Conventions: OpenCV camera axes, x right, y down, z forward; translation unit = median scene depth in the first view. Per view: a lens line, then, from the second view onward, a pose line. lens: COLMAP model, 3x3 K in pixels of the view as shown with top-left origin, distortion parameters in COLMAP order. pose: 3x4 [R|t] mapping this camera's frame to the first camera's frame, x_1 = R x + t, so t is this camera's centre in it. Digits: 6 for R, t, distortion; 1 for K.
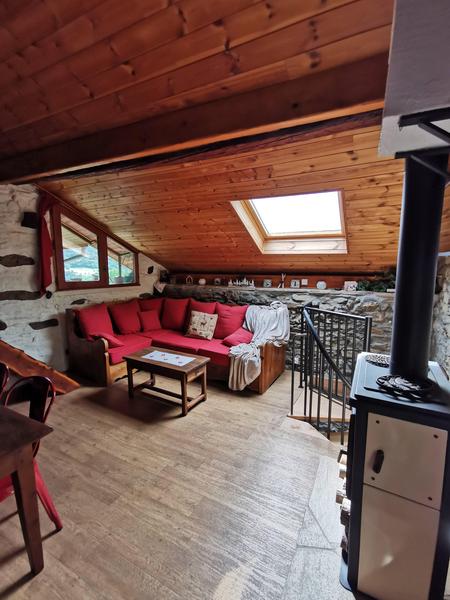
lens RADIAL K [[277.3, 0, 227.0], [0, 277.3, 298.5], [0, 0, 1]] dist [0.003305, 0.003016]
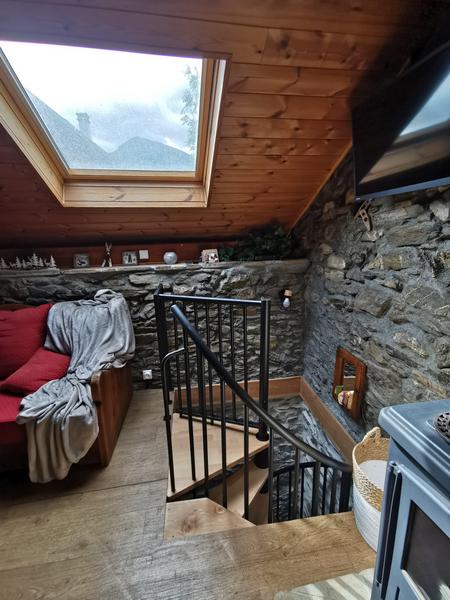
lens RADIAL K [[277.3, 0, 224.9], [0, 277.3, 299.1], [0, 0, 1]] dist [0.003305, 0.003016]
pose [[0.798936, -0.152801, 0.581681, 0.039184], [0.100452, 0.987503, 0.121436, -0.018080], [-0.592967, -0.038589, 0.804301, 0.401073]]
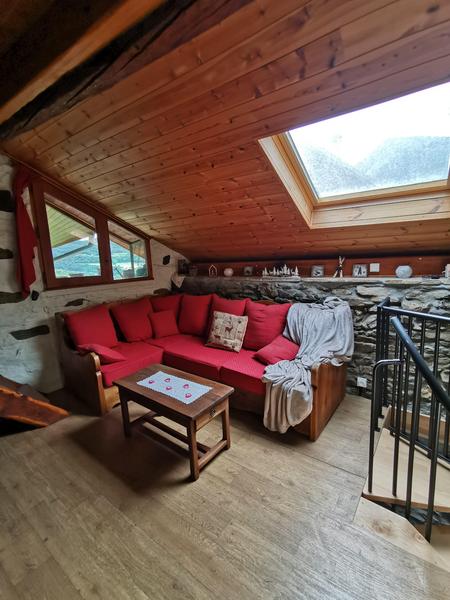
lens RADIAL K [[277.3, 0, 225.1], [0, 277.3, 299.4], [0, 0, 1]] dist [0.003305, 0.003016]
pose [[0.988585, -0.020393, -0.149279, 0.019223], [0.026368, 0.998924, 0.038160, -0.019119], [0.148341, -0.041660, 0.988058, 0.305356]]
